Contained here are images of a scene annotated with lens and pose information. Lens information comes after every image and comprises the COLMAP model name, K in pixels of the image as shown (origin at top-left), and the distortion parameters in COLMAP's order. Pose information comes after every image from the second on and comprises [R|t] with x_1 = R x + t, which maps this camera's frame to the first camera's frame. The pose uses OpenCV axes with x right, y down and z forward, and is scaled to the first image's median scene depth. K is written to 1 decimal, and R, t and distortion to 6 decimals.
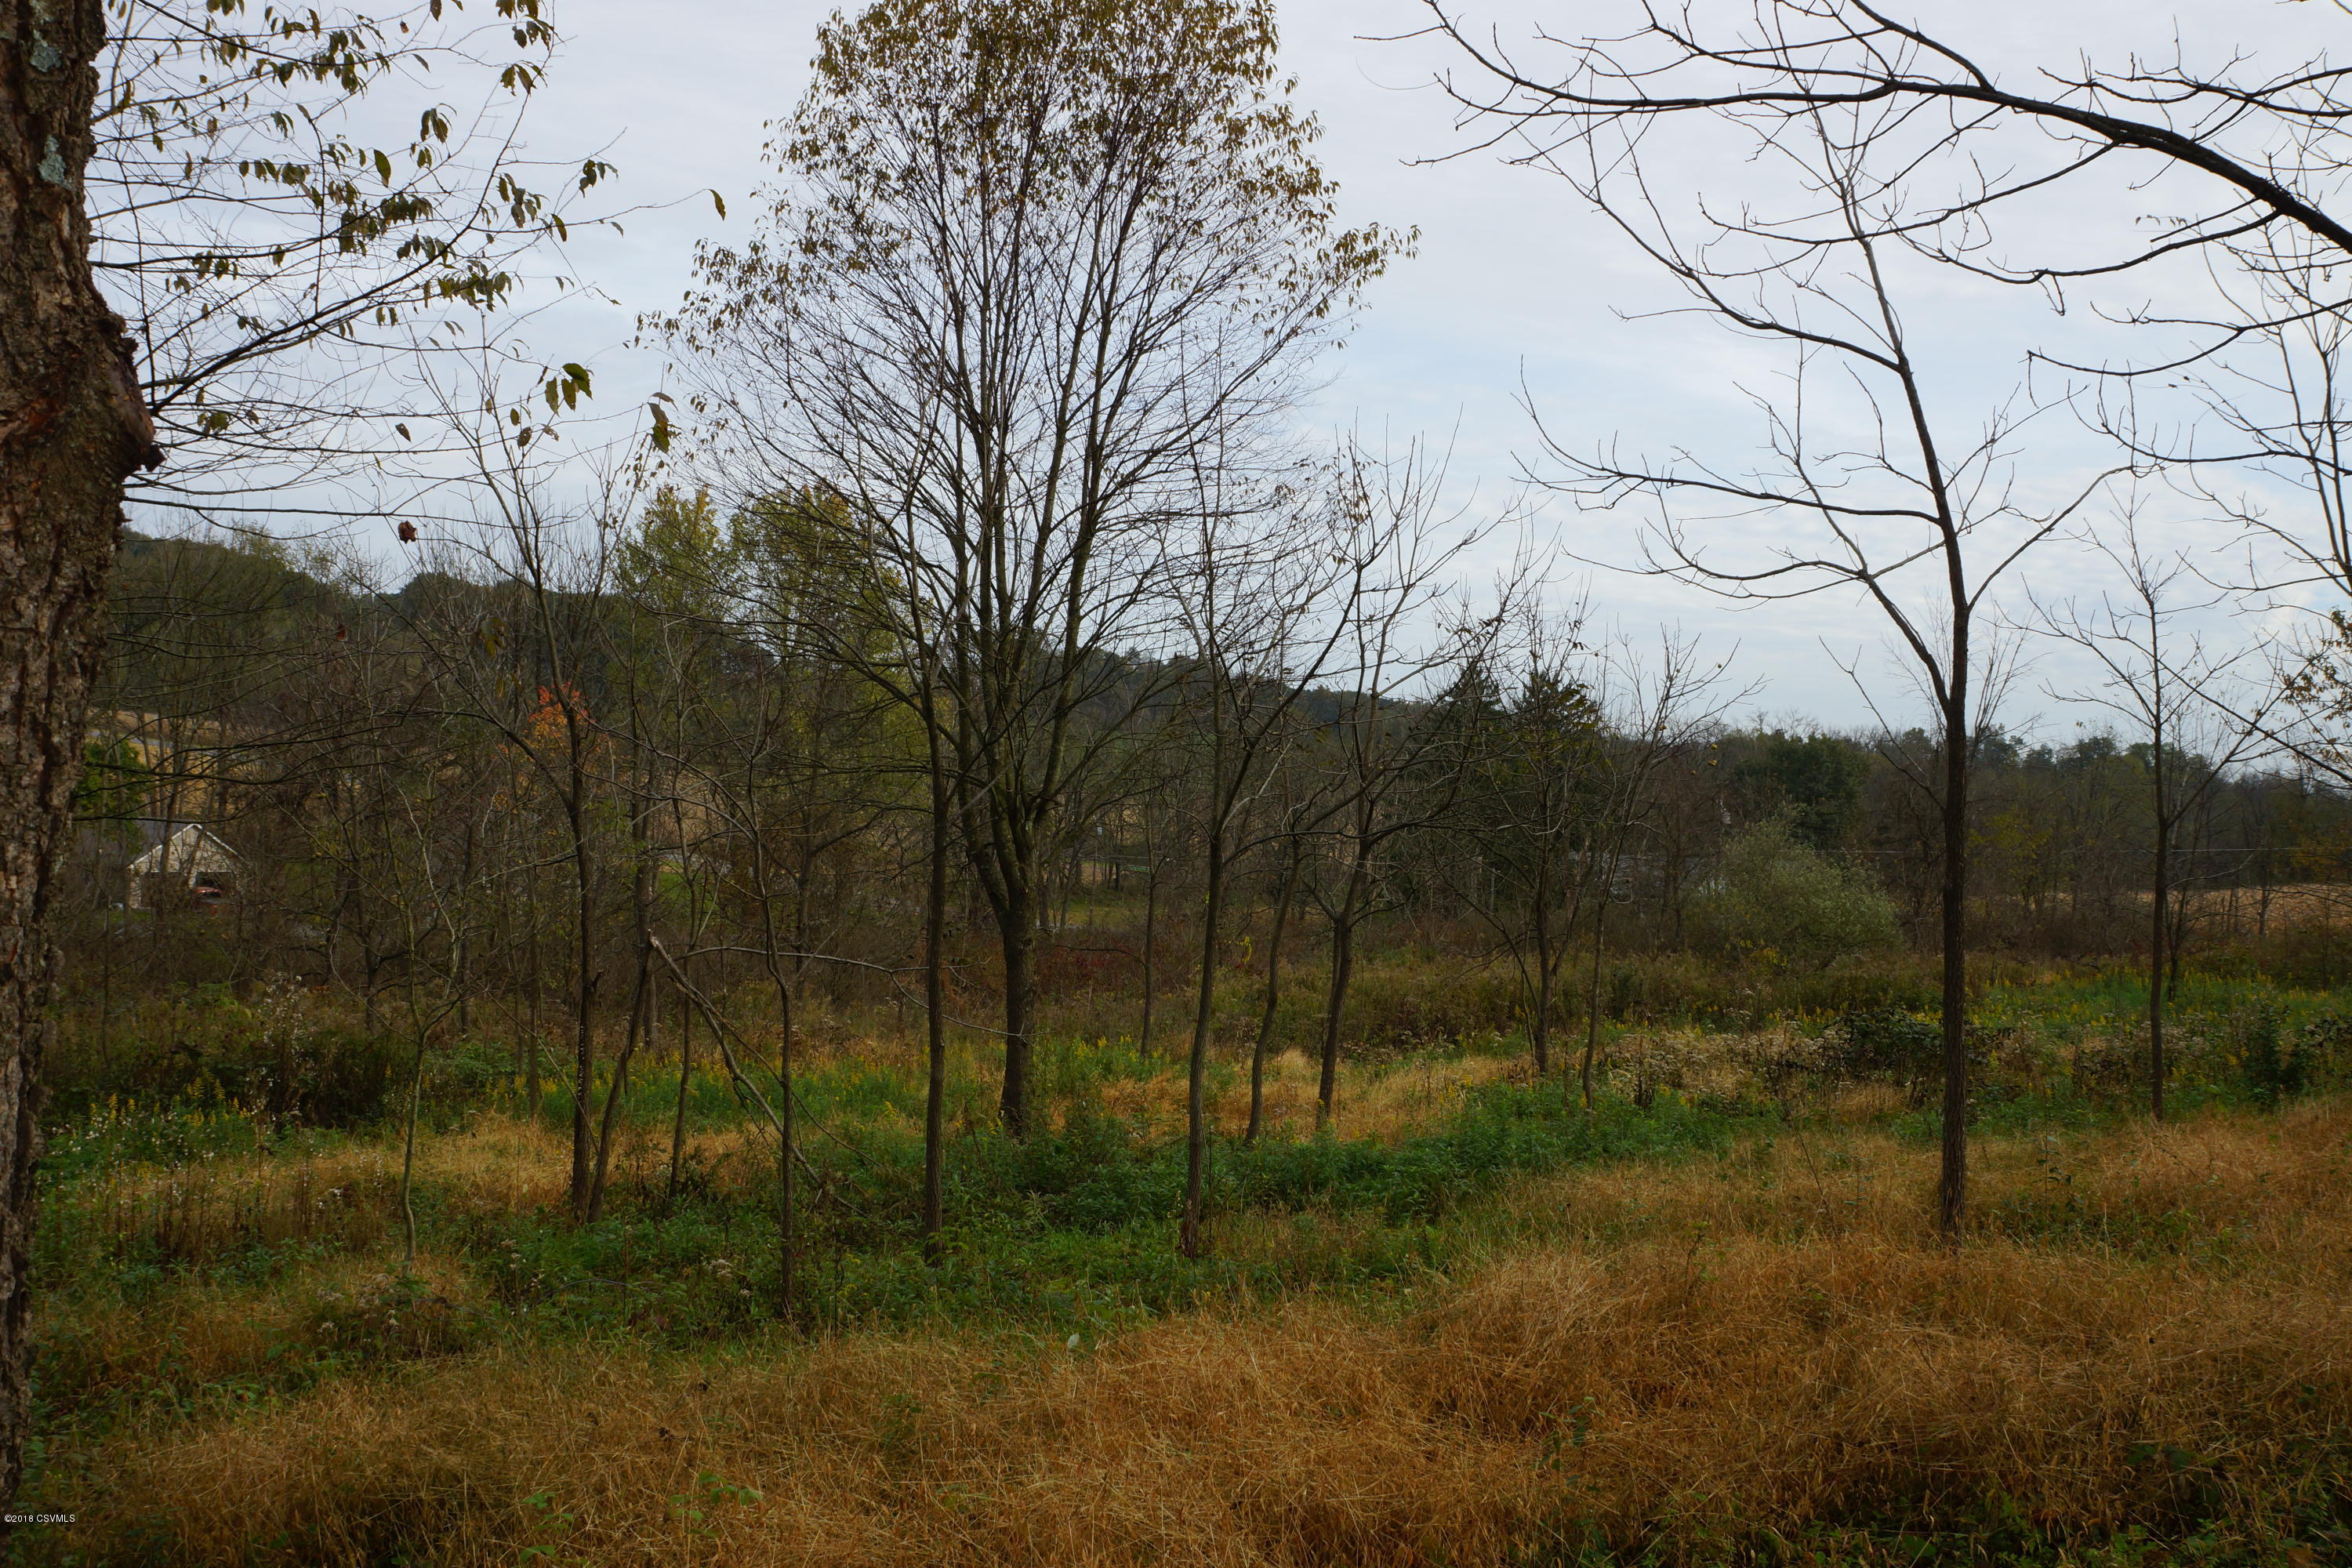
lens RADIAL K [[2147.9, 0, 1167.1], [0, 2147.9, 792.1], [0, 0, 1]] dist [-0.126171, 0.173776]
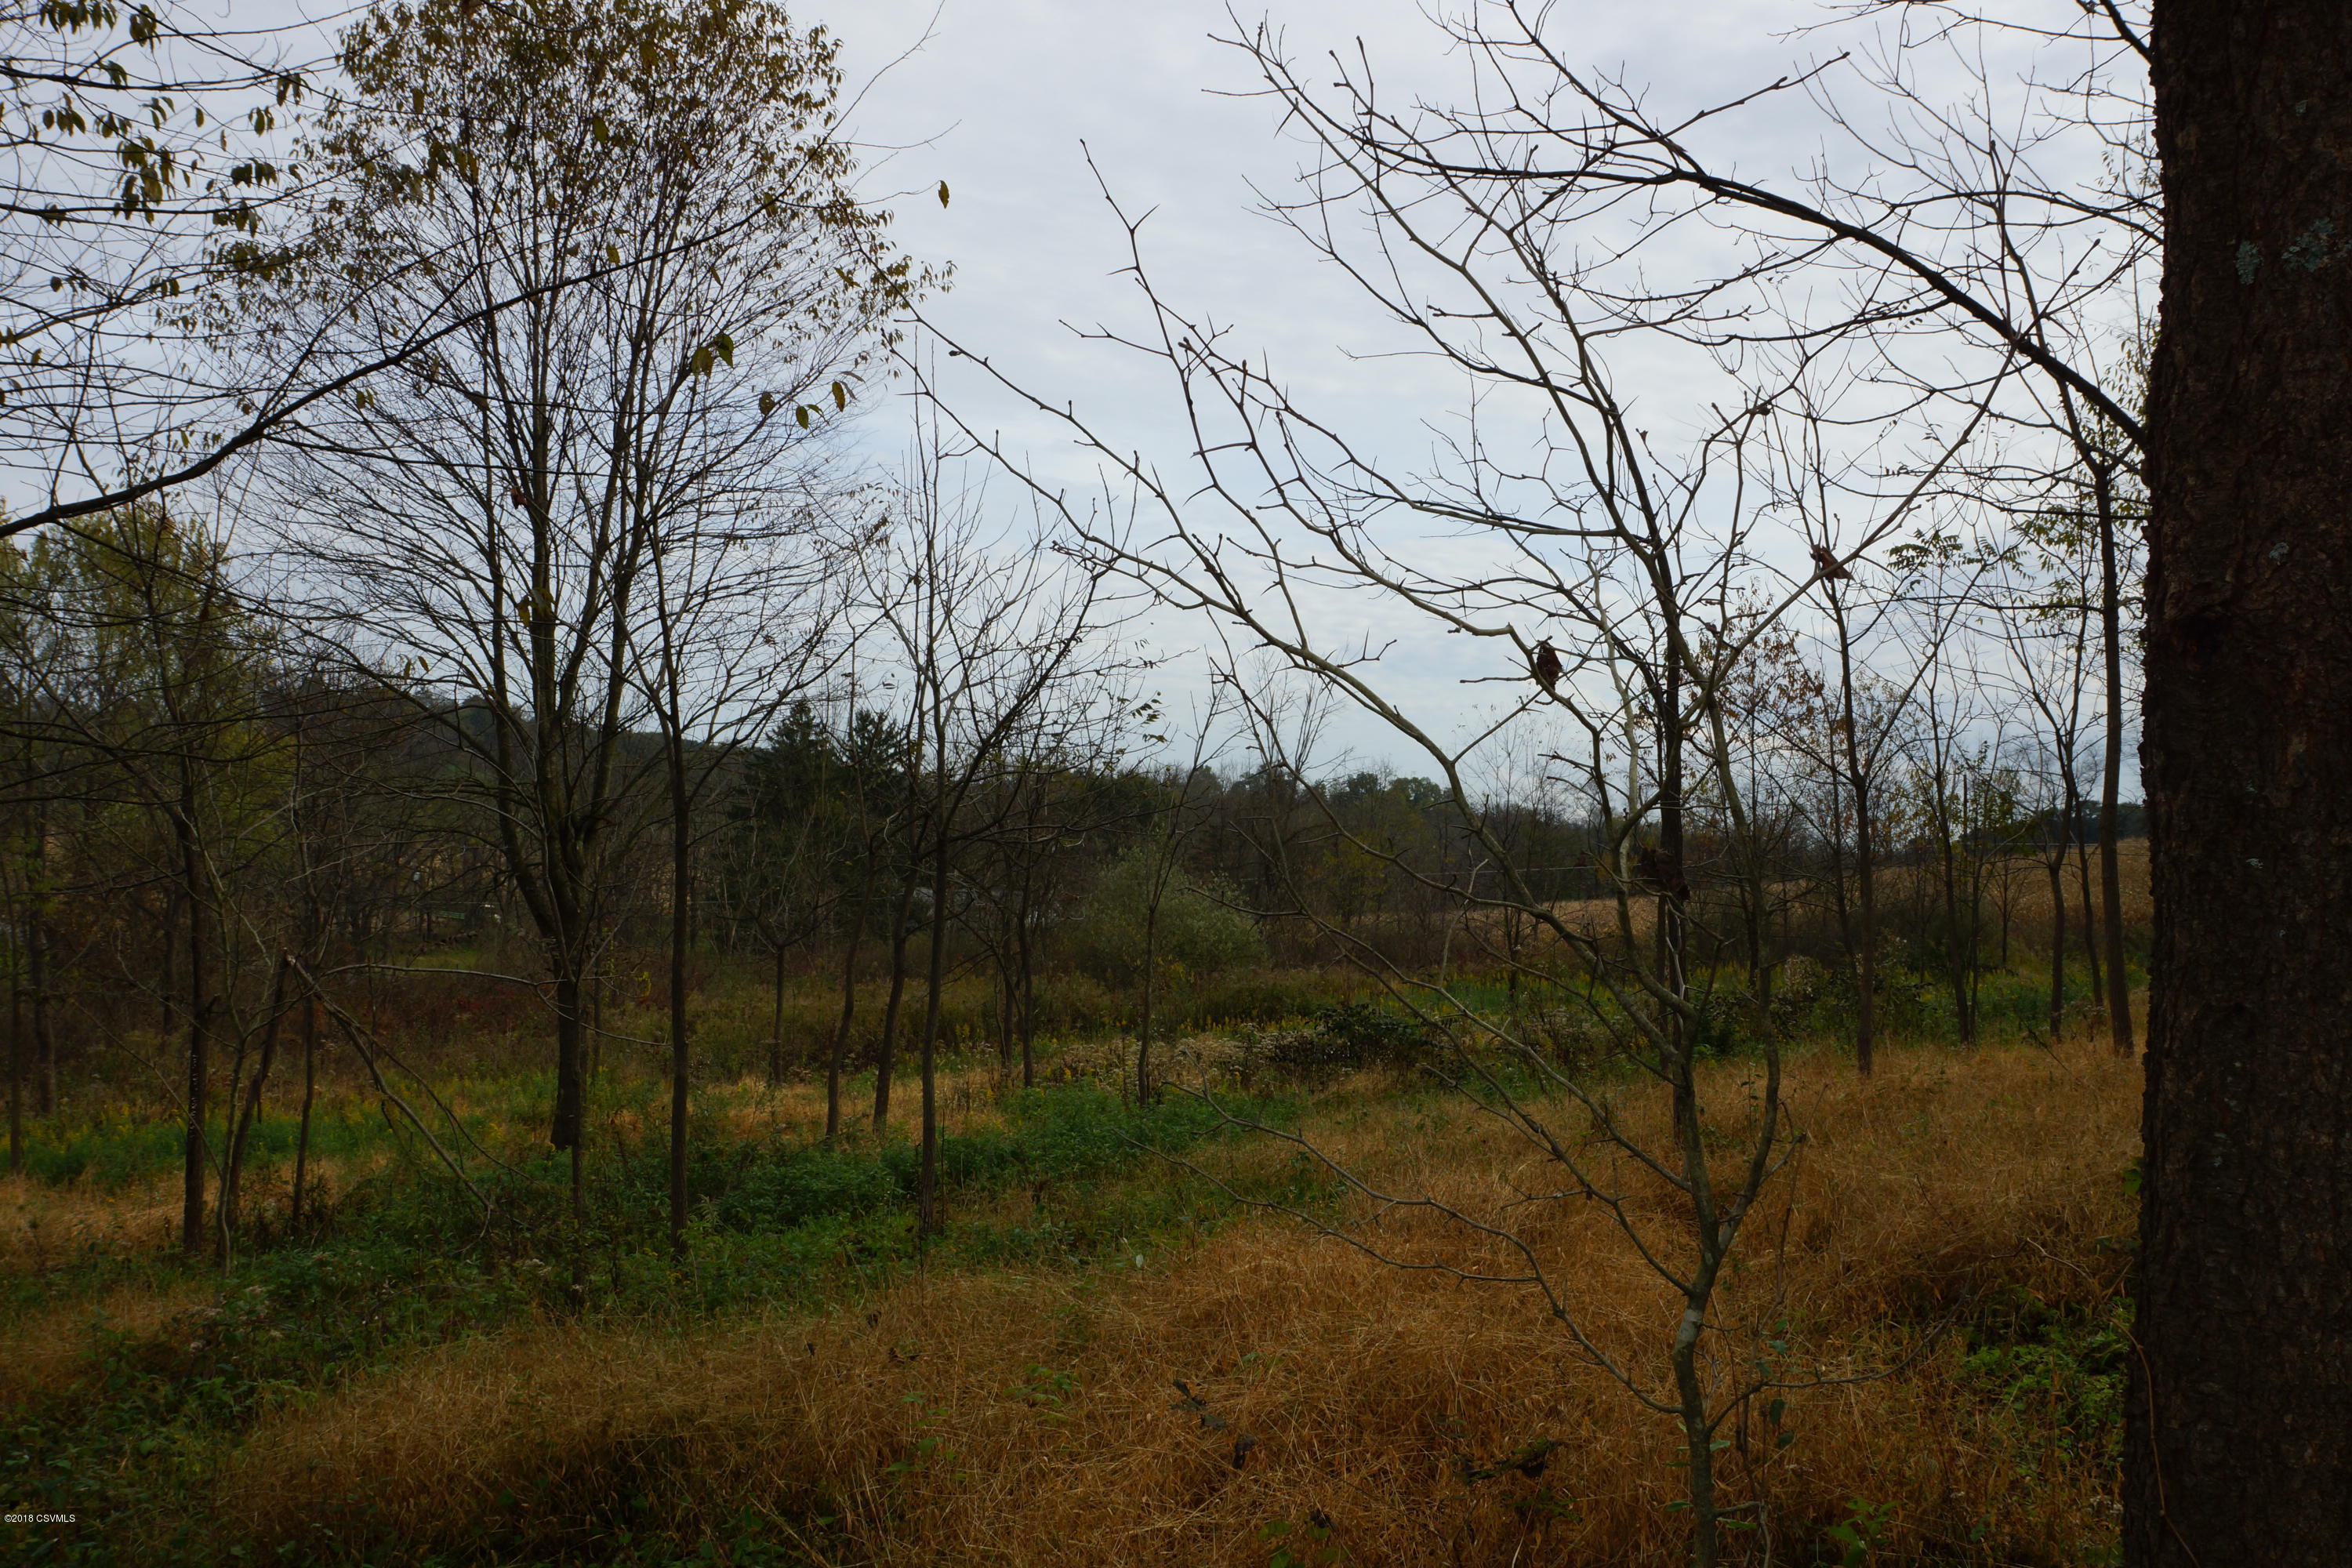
lens RADIAL K [[2139.0, 0, 1175.7], [0, 2139.0, 845.5], [0, 0, 1]] dist [-0.071943, 0.010492]
pose [[0.945266, -0.018772, 0.325760, -0.132090], [0.017130, 0.999822, 0.007909, 0.013475], [-0.325850, -0.001896, 0.945419, -0.019654]]
